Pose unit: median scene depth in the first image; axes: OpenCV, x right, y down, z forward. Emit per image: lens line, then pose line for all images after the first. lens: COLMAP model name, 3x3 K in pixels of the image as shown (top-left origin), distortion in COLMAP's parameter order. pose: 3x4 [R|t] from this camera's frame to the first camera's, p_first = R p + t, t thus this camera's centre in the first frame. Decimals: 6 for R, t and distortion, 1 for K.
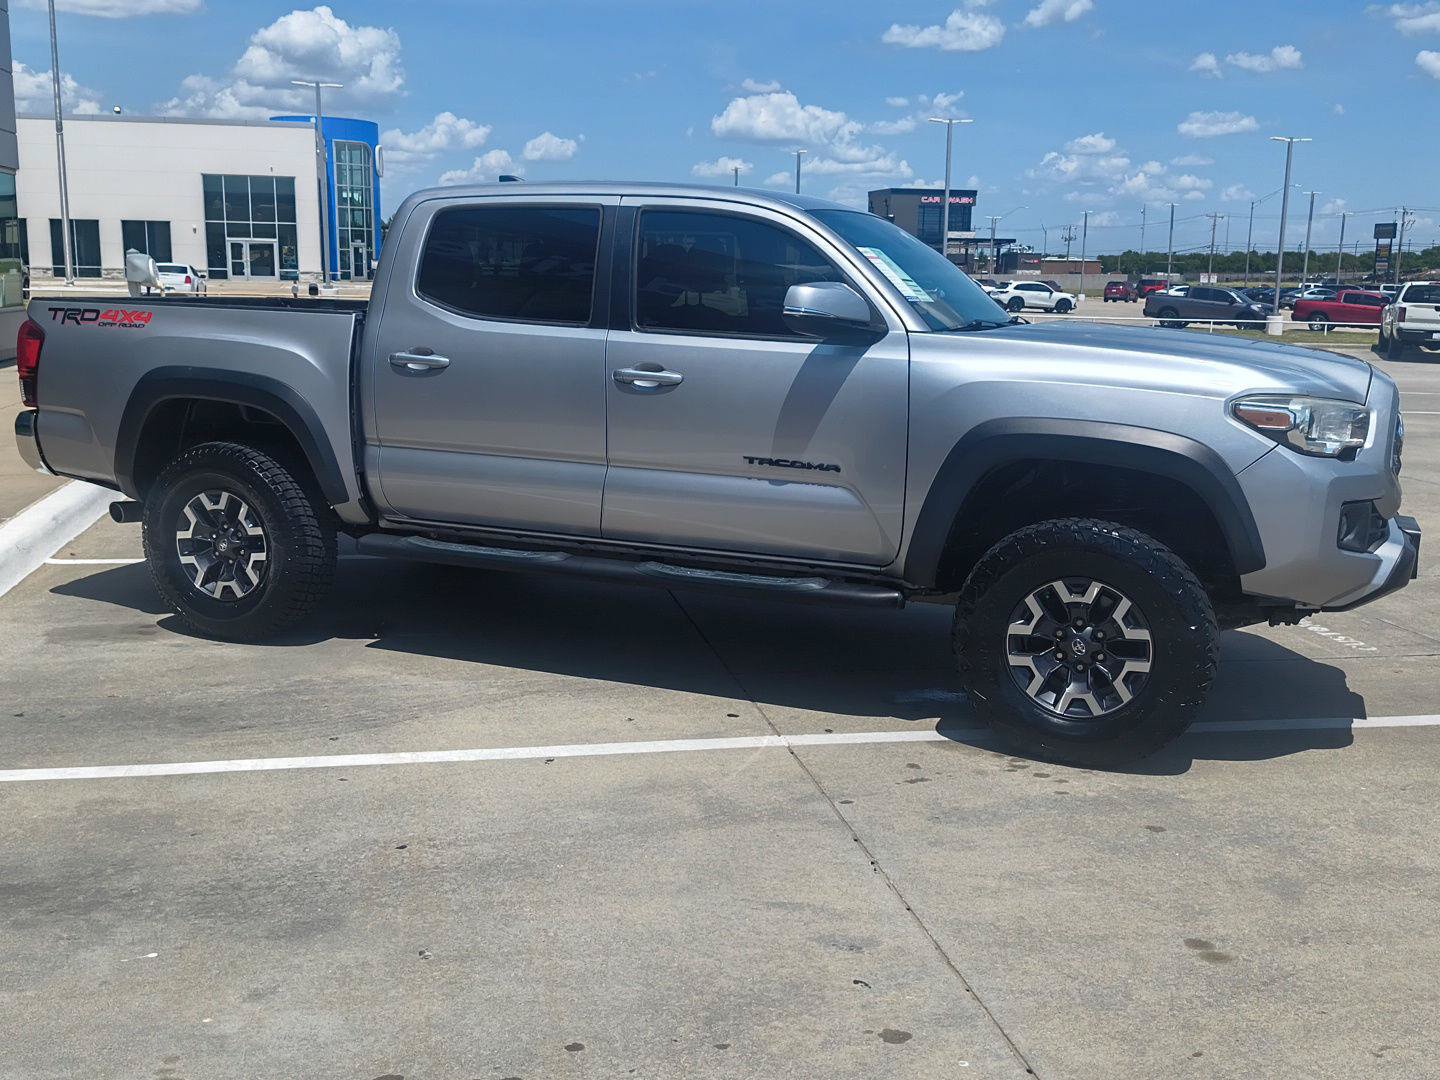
lens RADIAL K [[1369.4, 0, 709.3], [0, 1369.4, 545.2], [0, 0, 1]] dist [0.086920, -0.144795]
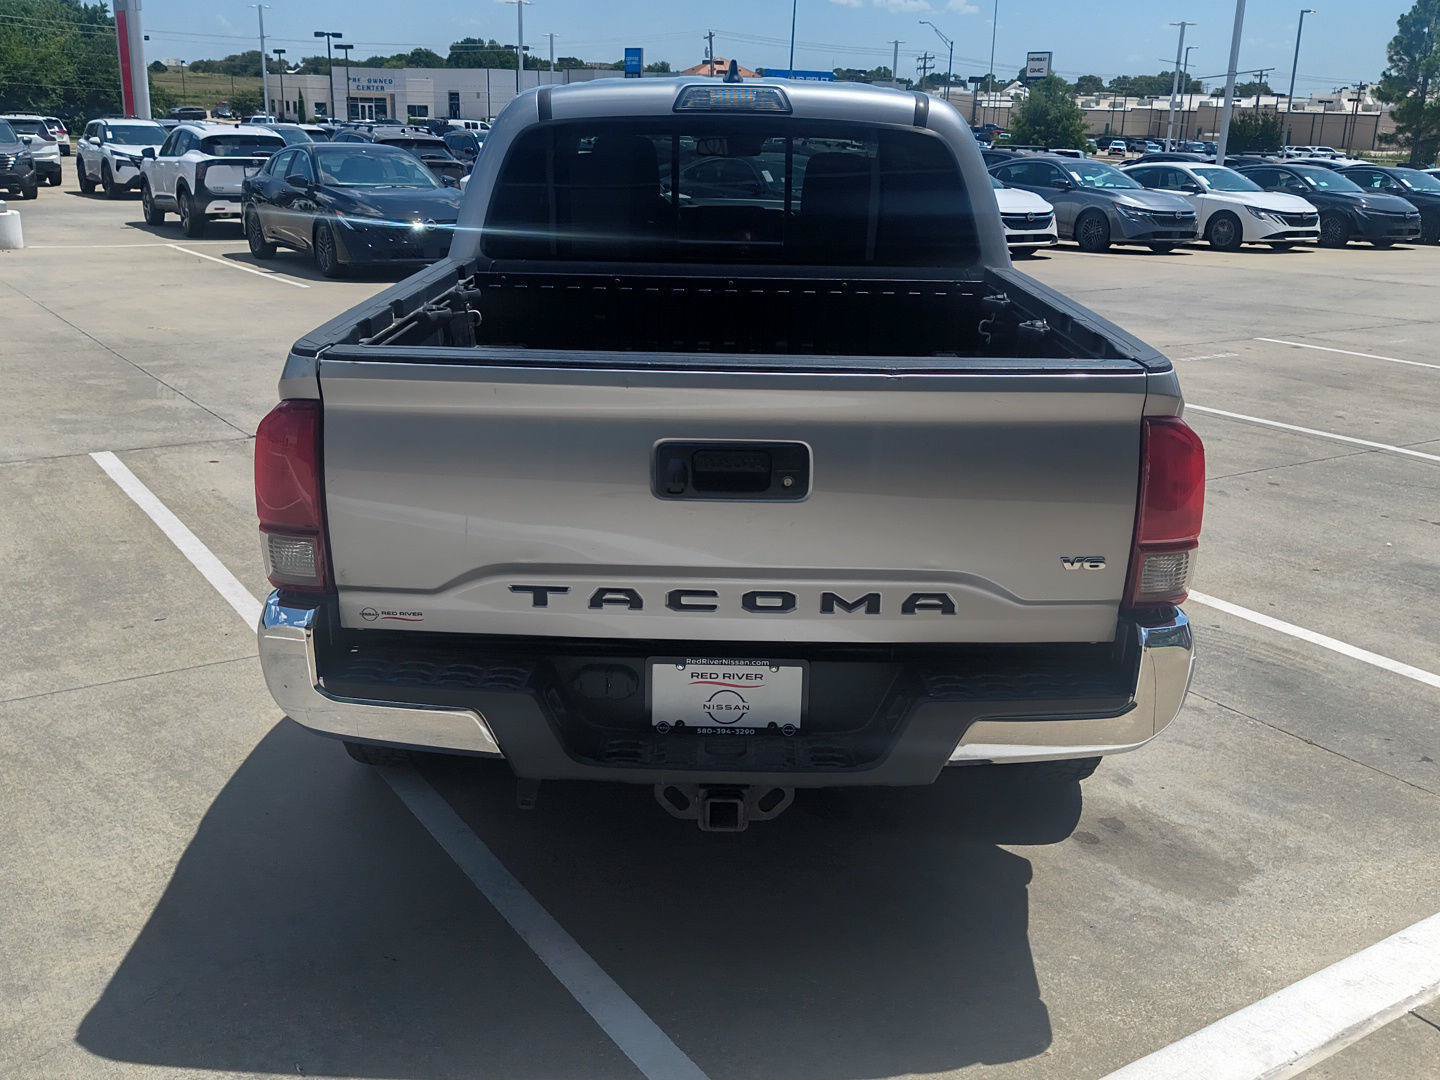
lens RADIAL K [[1382.6, 0, 720.0], [0, 1382.6, 540.0], [0, 0, 1]] dist [0.096622, -0.176037]
pose [[-0.368578, -0.303664, 0.878600, -0.905601], [0.145573, 0.914626, 0.377185, -0.341180], [-0.918128, 0.266923, -0.292906, 1.381037]]
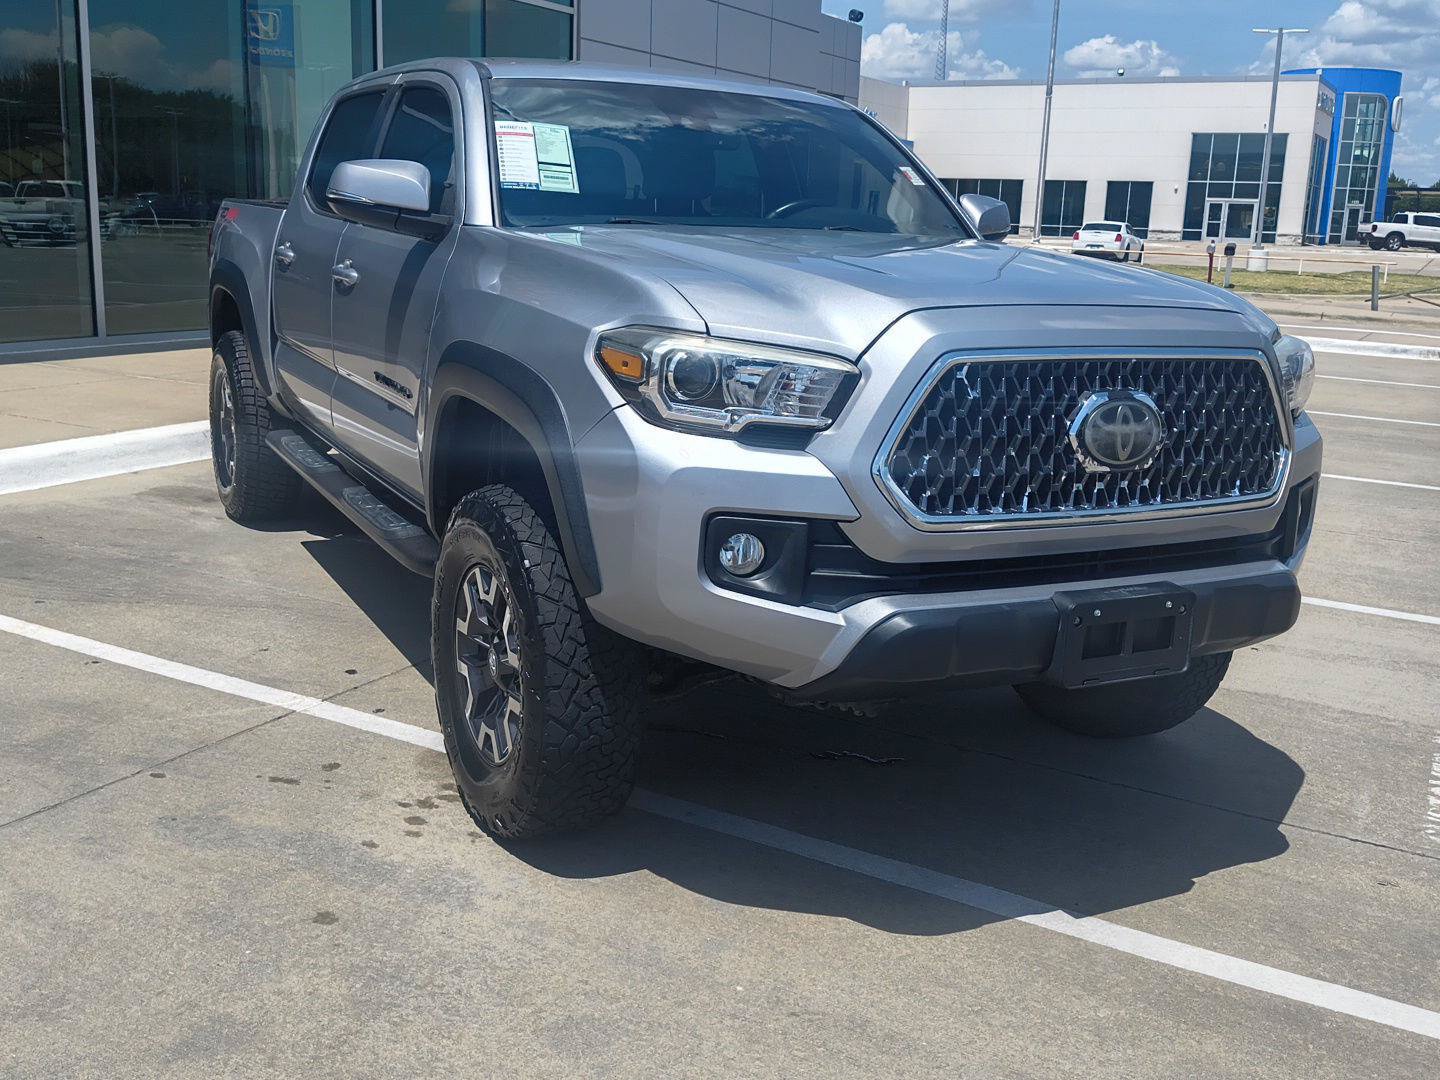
lens RADIAL K [[1382.6, 0, 720.0], [0, 1382.6, 540.0], [0, 0, 1]] dist [0.096622, -0.176037]
pose [[0.769711, 0.159387, -0.618176, 0.630713], [-0.147839, 0.986511, 0.070277, -0.046118], [0.621038, 0.037298, 0.782892, 0.398151]]
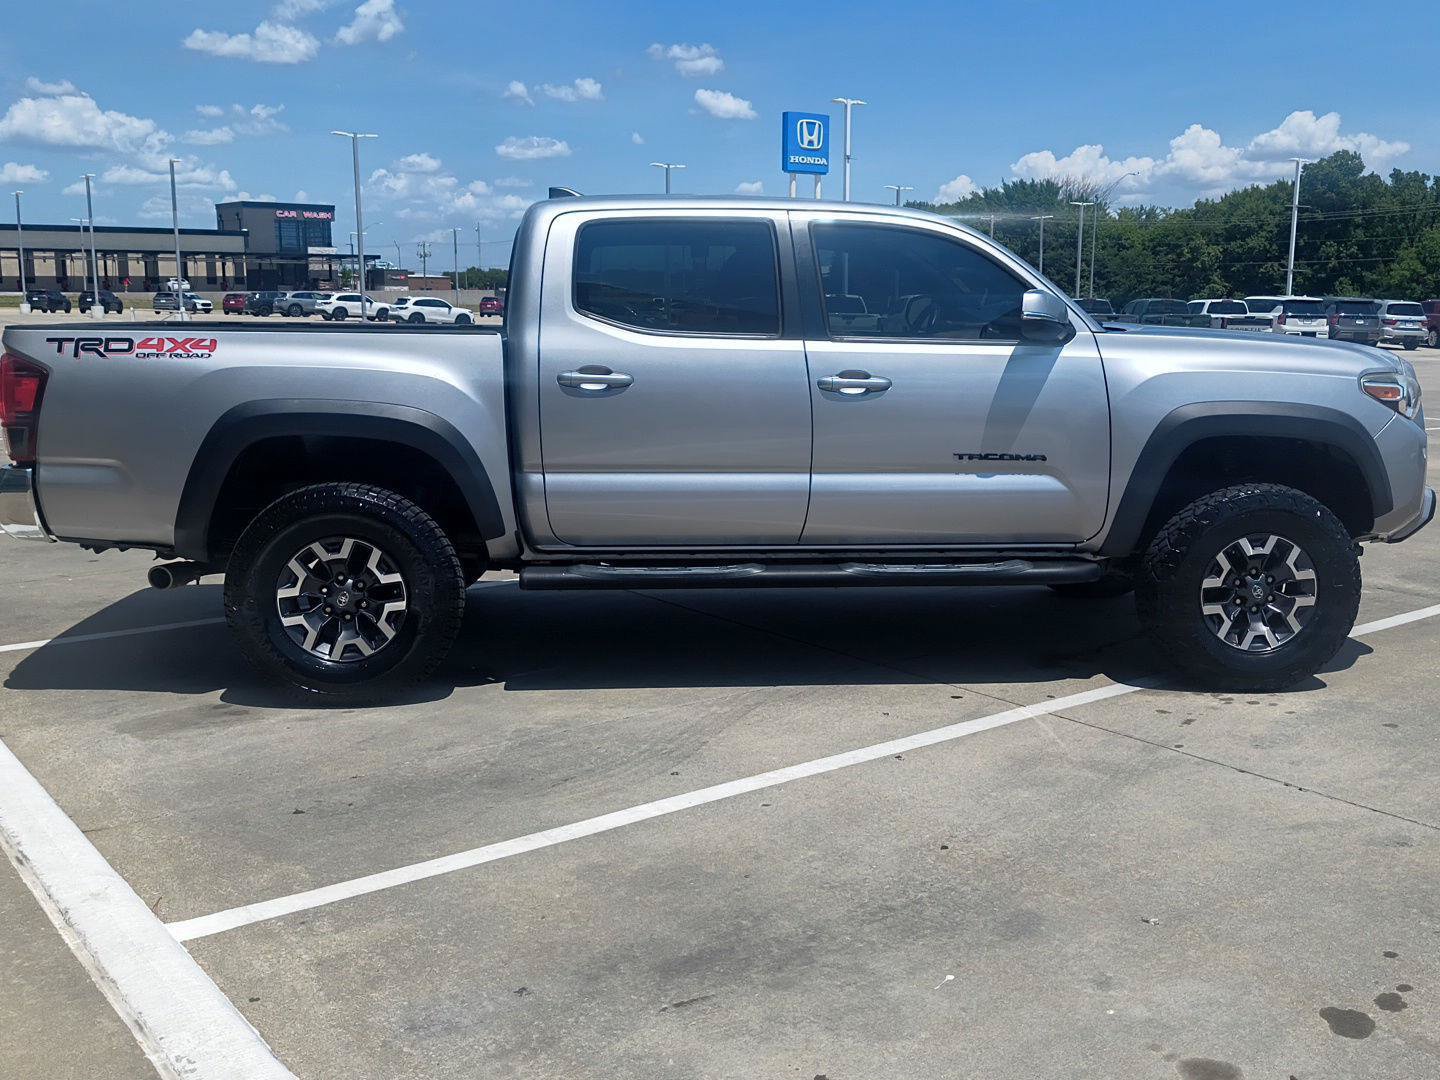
lens RADIAL K [[1375.4, 0, 720.2], [0, 1375.4, 534.0], [0, 0, 1]] dist [0.087032, -0.148240]
pose [[0.894117, -0.090836, 0.438525, -0.528794], [0.099527, 0.995030, 0.003182, -0.020349], [-0.436635, 0.040800, 0.898713, 0.096883]]
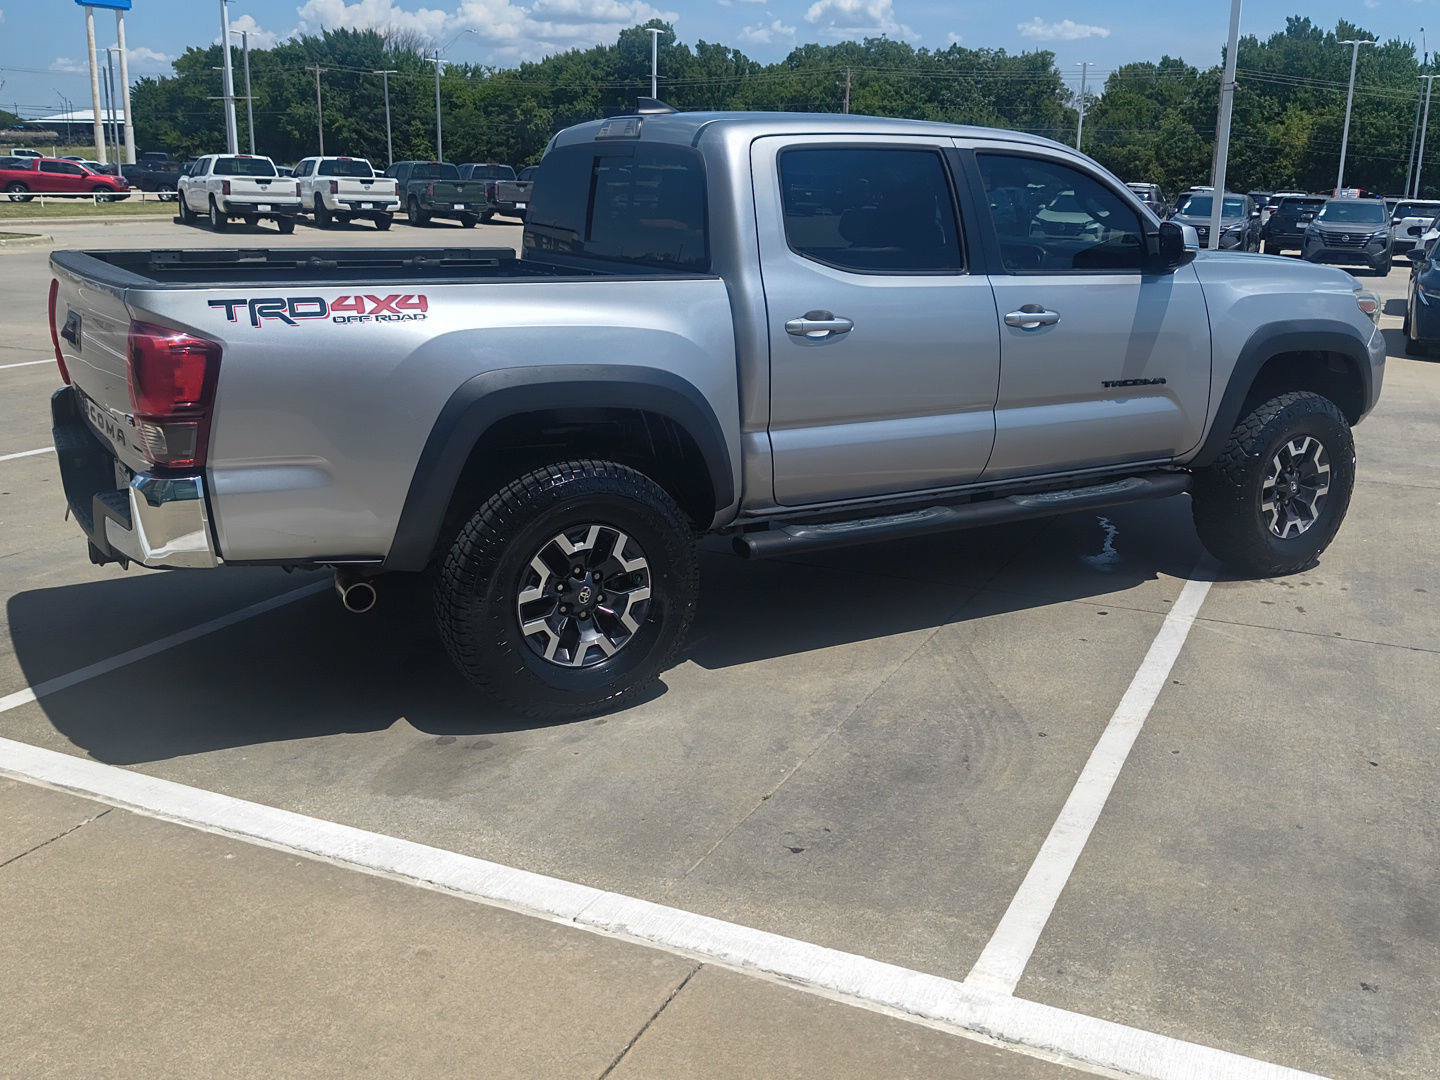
lens RADIAL K [[1382.6, 0, 720.0], [0, 1382.6, 540.0], [0, 0, 1]] dist [0.096622, -0.176037]
pose [[0.592543, -0.219147, 0.775156, -0.907446], [0.149837, 0.975474, 0.161242, -0.144017], [-0.791480, 0.020604, 0.610847, 0.480073]]
